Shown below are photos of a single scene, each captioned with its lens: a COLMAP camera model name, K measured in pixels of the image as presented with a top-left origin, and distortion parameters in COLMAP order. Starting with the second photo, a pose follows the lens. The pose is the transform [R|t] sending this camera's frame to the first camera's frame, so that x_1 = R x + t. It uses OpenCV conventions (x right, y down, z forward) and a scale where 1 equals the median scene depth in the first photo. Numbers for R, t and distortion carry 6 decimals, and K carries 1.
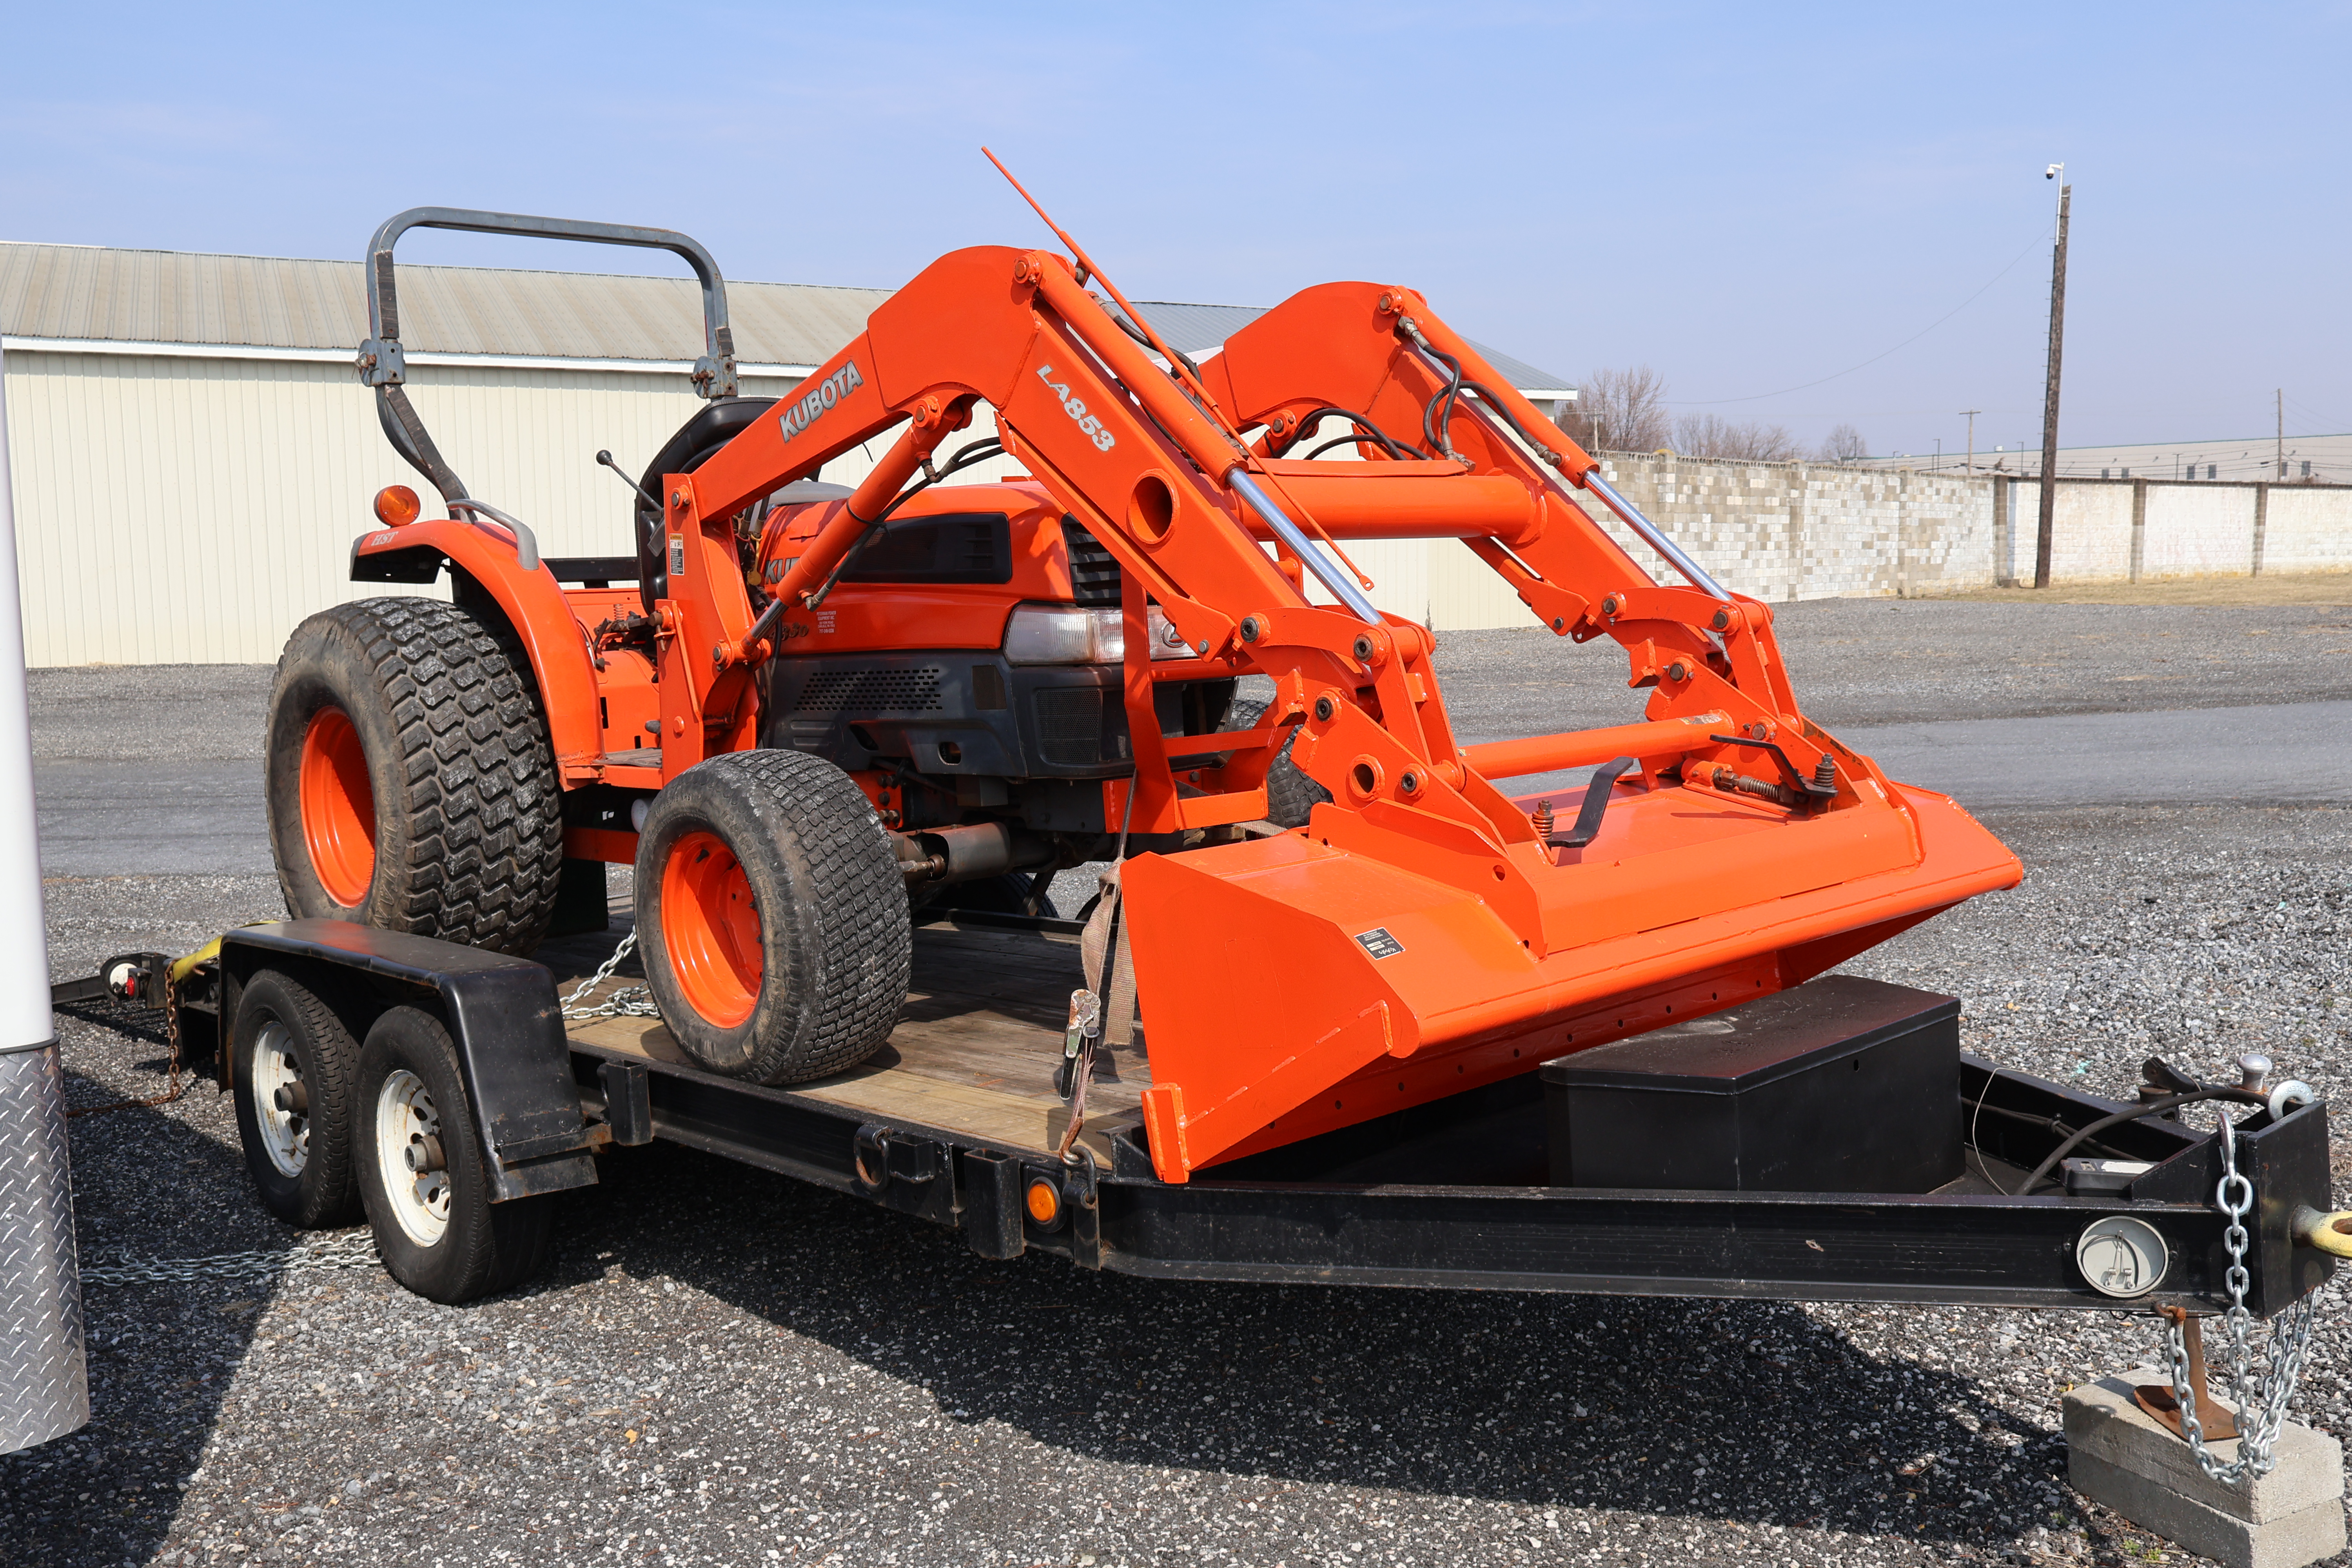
lens RADIAL K [[2091.1, 0, 1176.0], [0, 2091.1, 784.0], [0, 0, 1]] dist [0.017490, 0.011081]
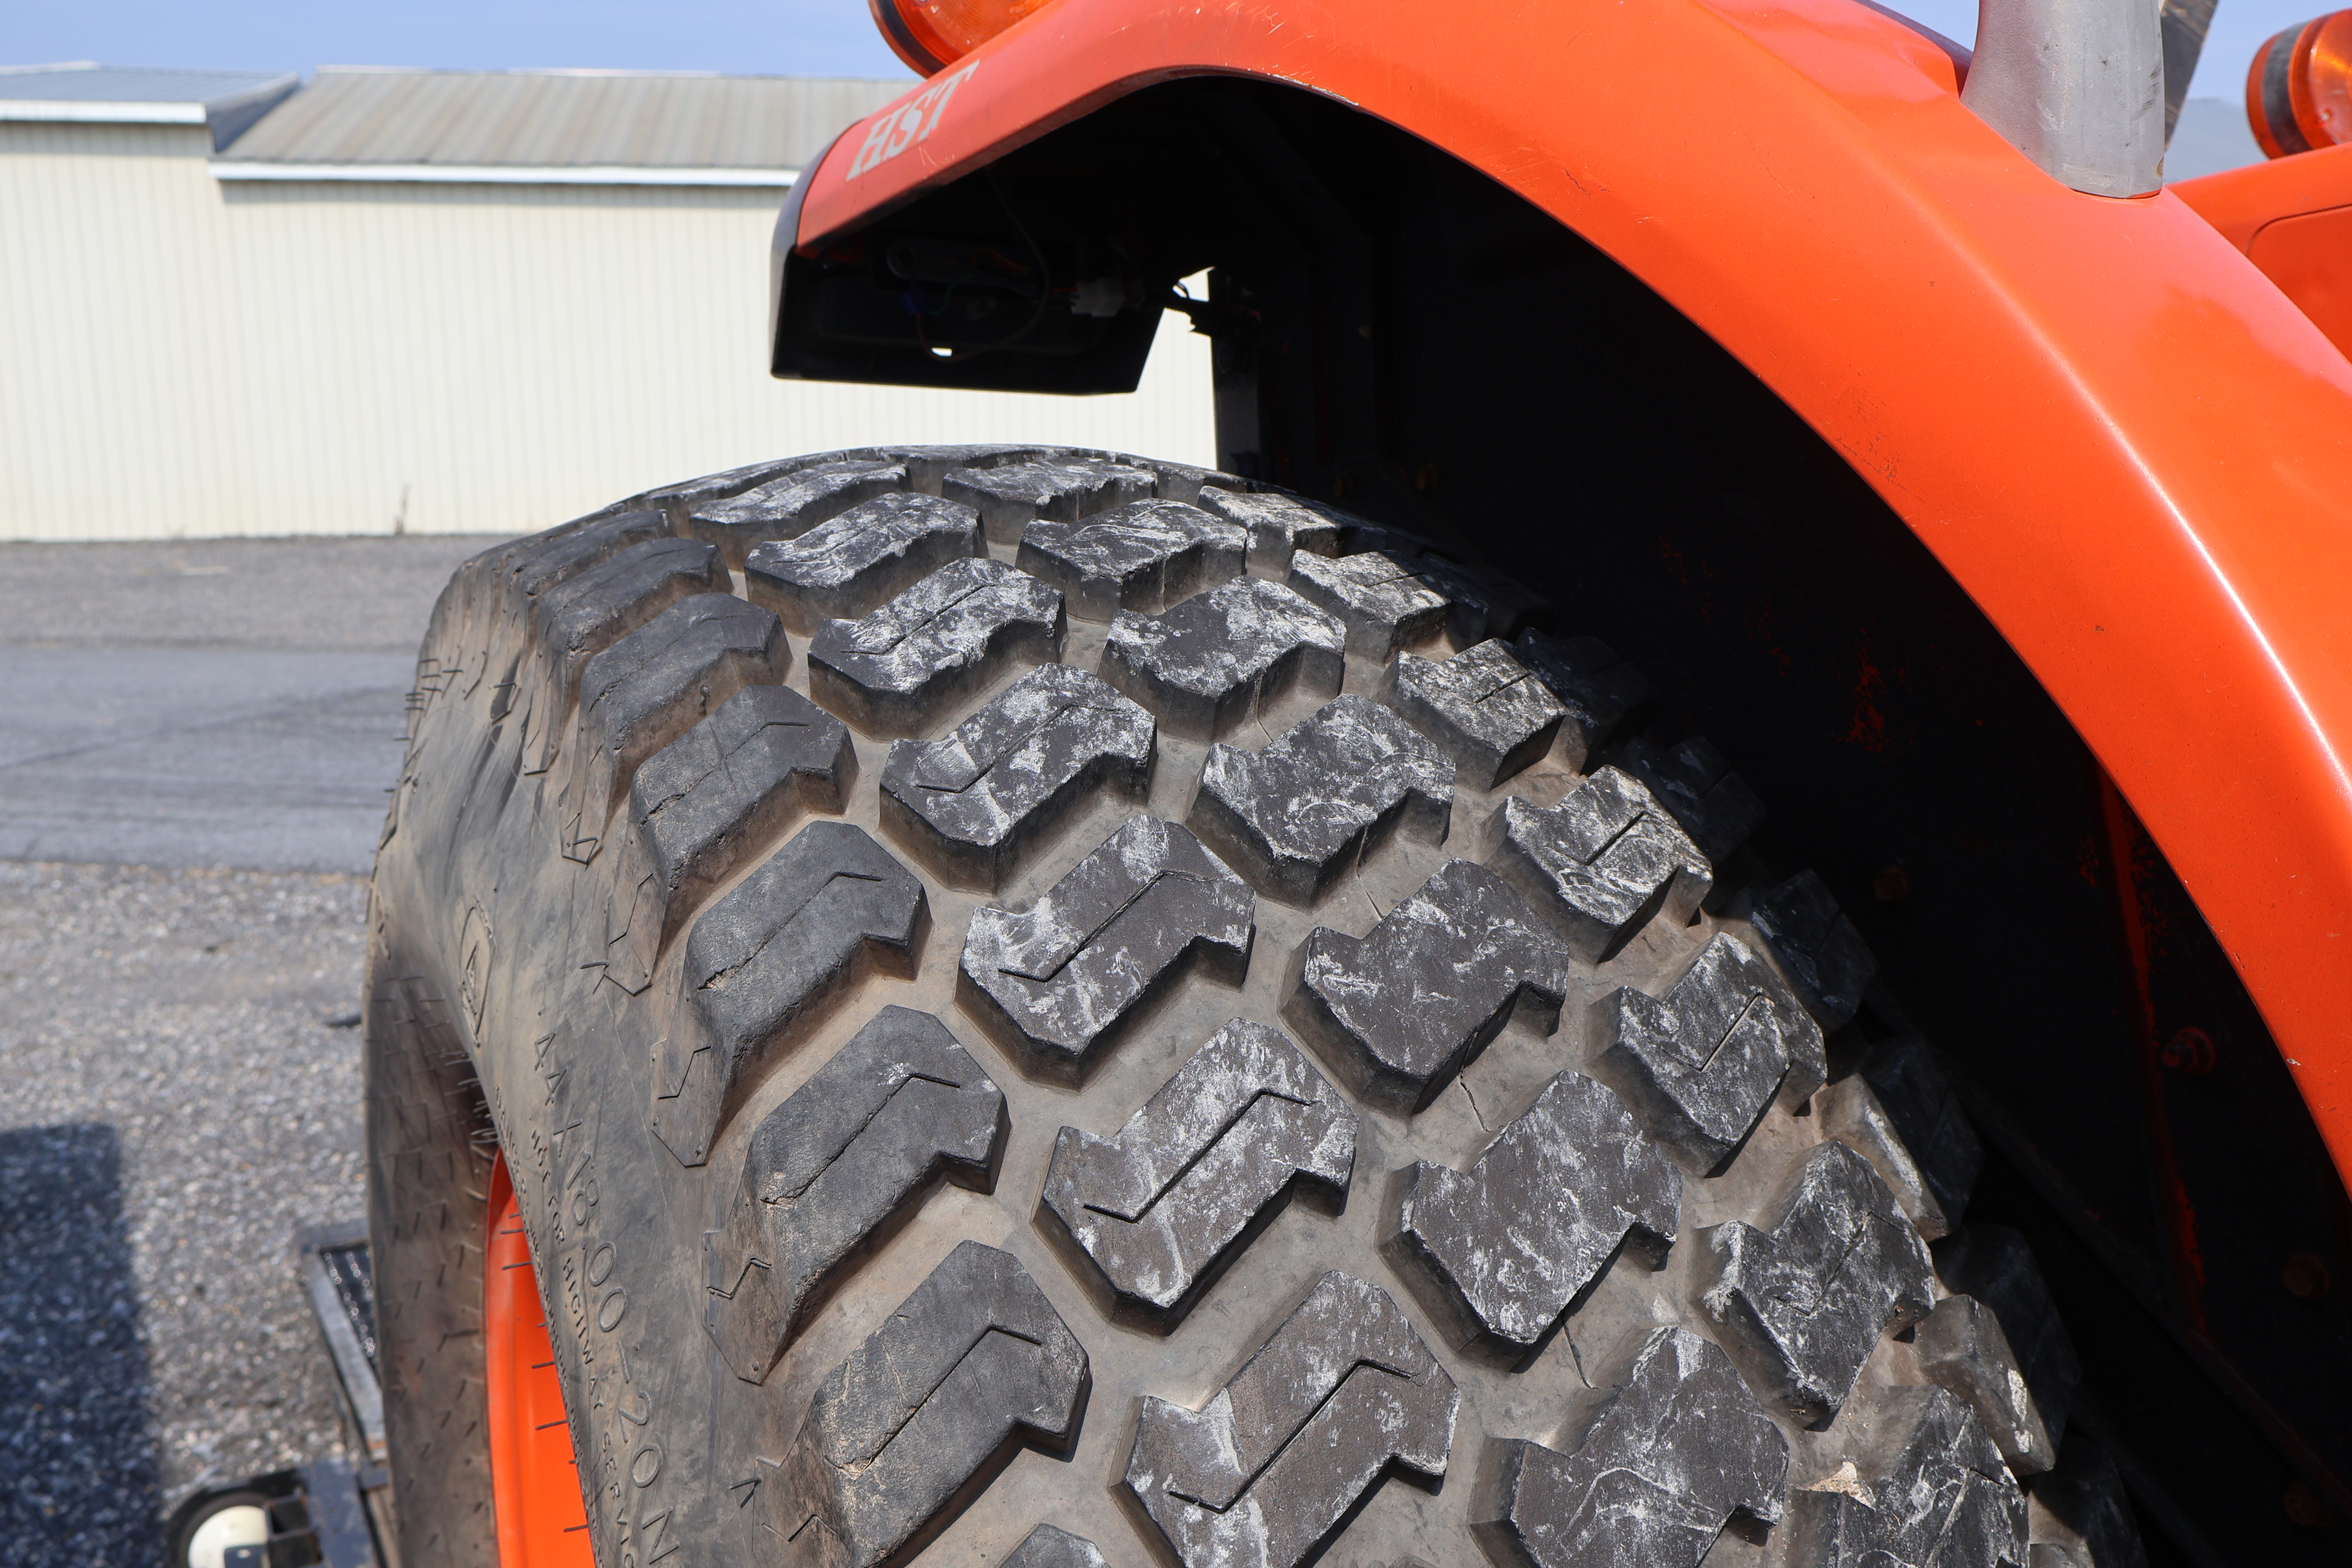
lens RADIAL K [[2091.1, 0, 1176.0], [0, 2091.1, 784.0], [0, 0, 1]] dist [0.017490, 0.011081]
pose [[0.962839, 0.045989, -0.266132, -0.383243], [-0.028427, 0.997179, 0.069472, -0.092725], [0.268576, -0.059325, 0.961430, 1.043712]]
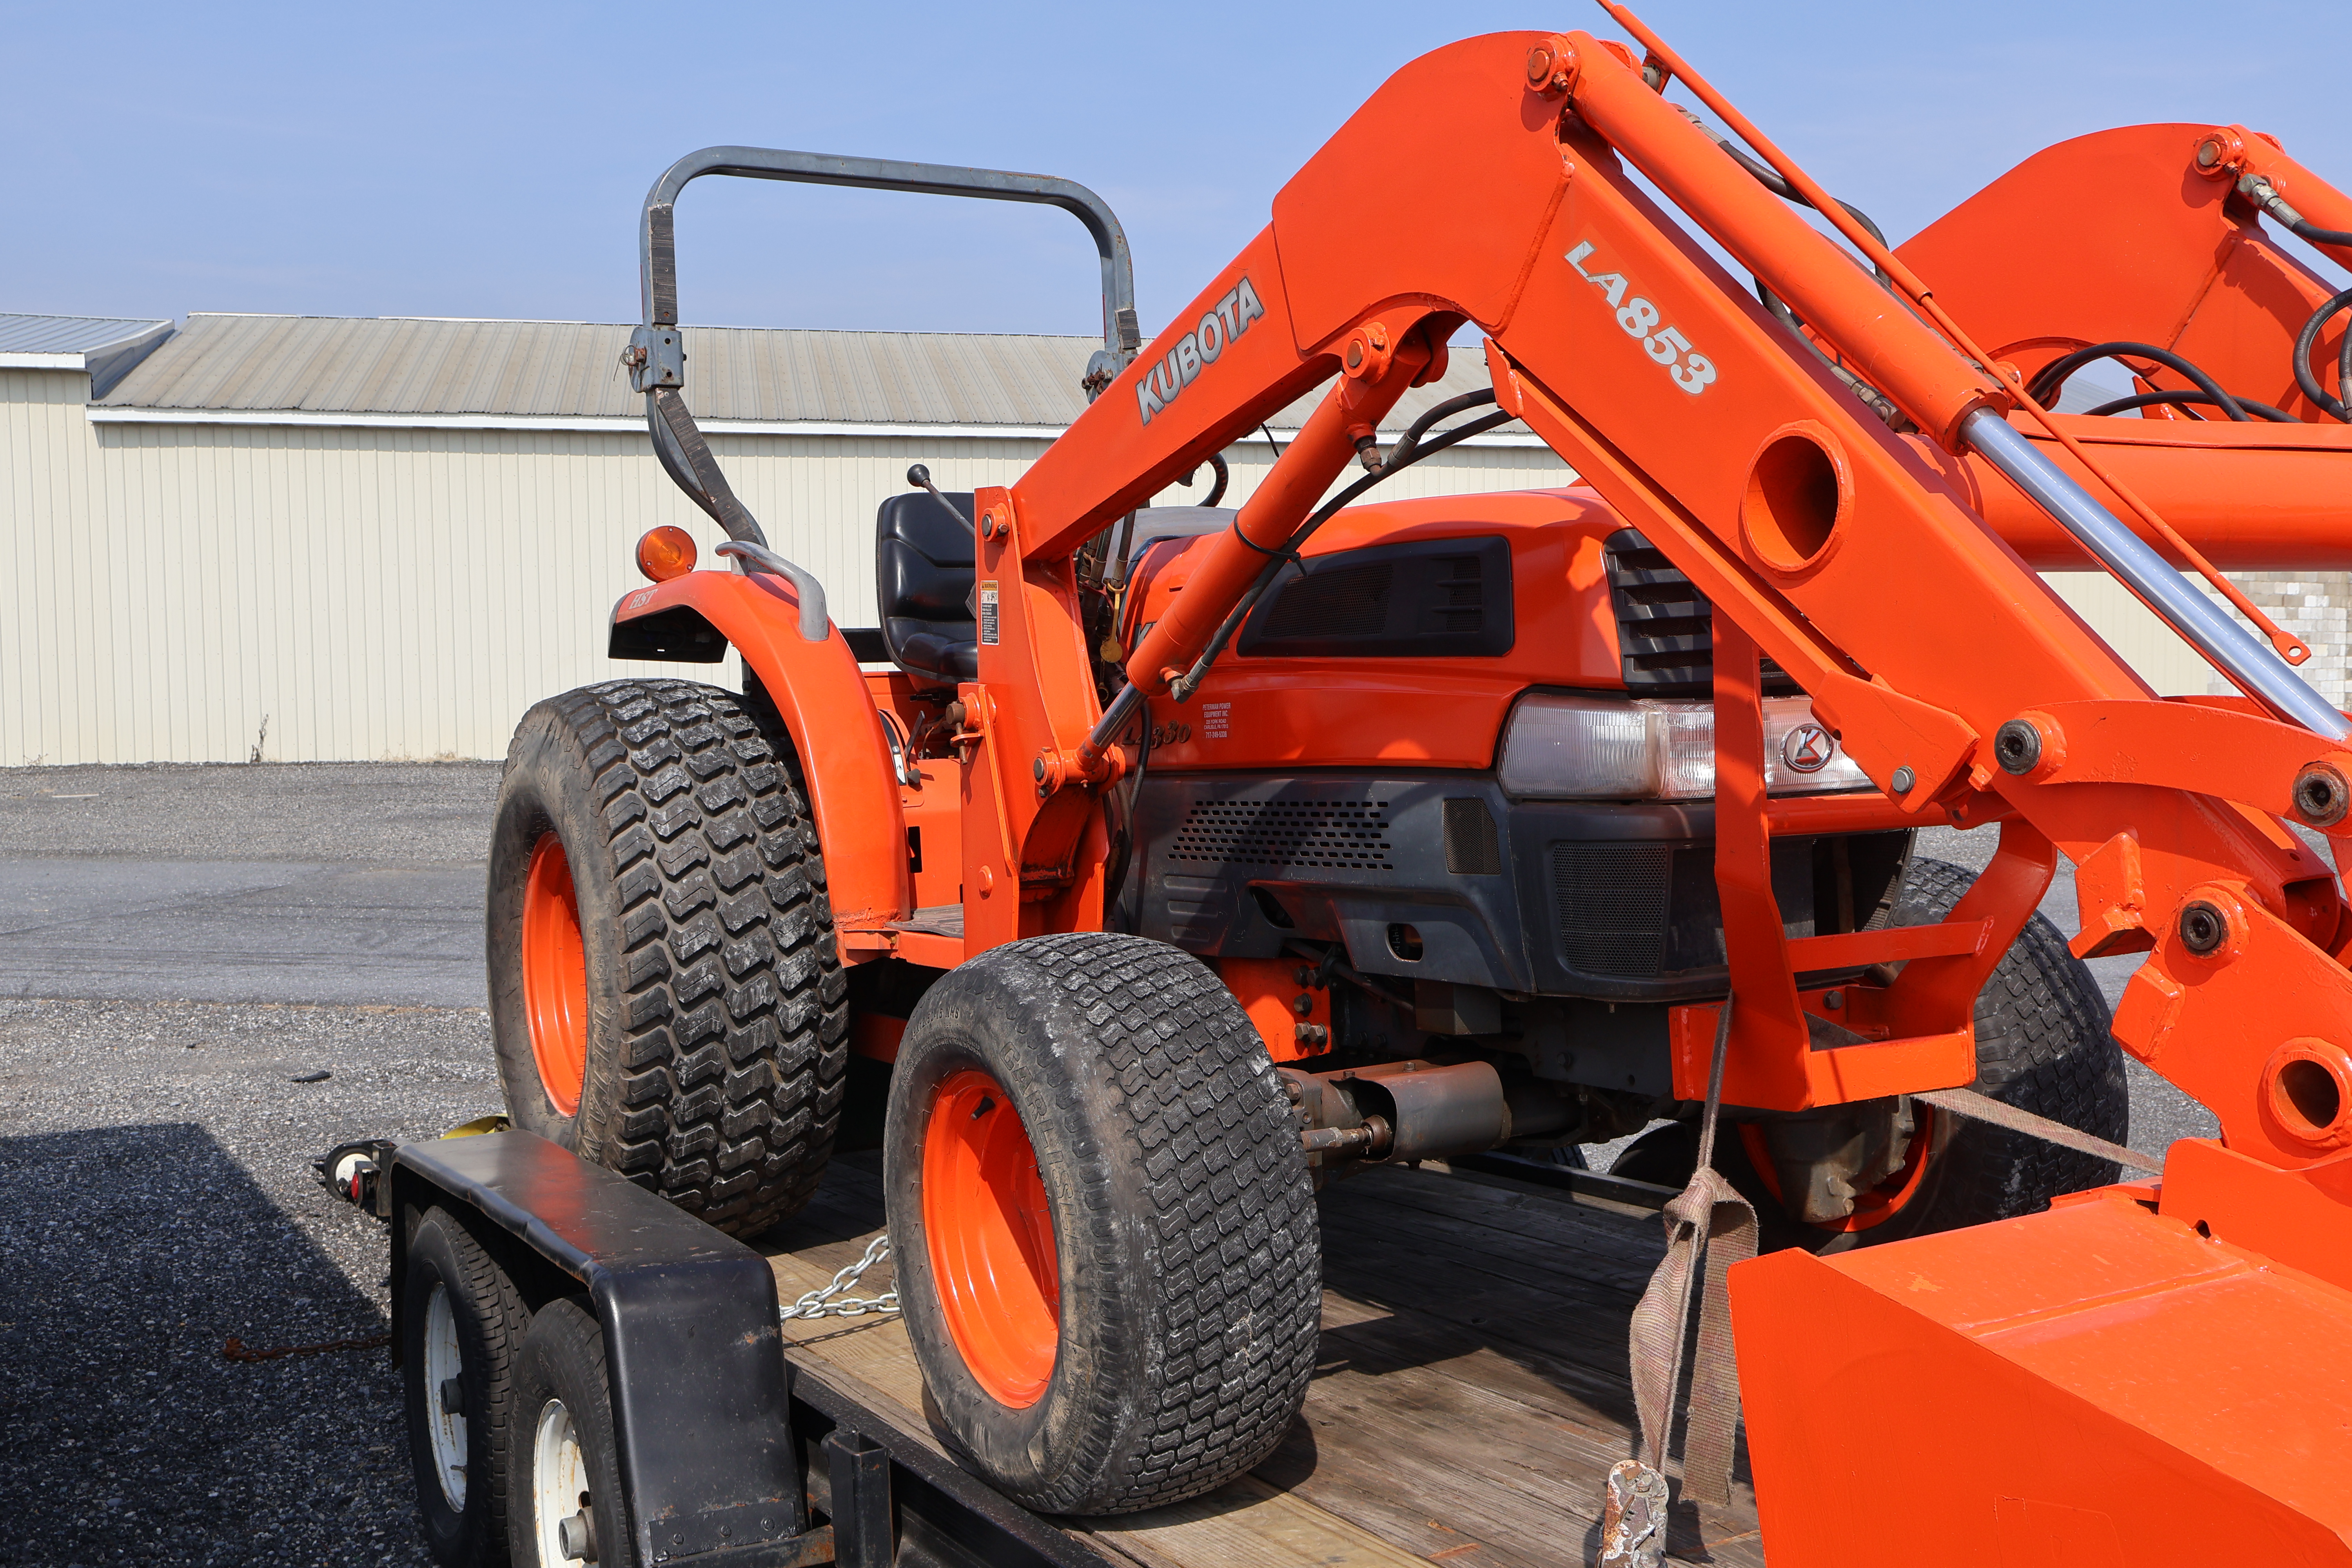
lens RADIAL K [[2316.7, 0, 1176.0], [0, 2316.7, 784.0], [0, 0, 1]] dist [0.013716, 0.000620]
pose [[0.973220, 0.016737, -0.229265, -0.021145], [-0.028228, 0.998499, -0.046935, -0.027086], [0.228135, 0.052150, 0.972232, 0.343525]]
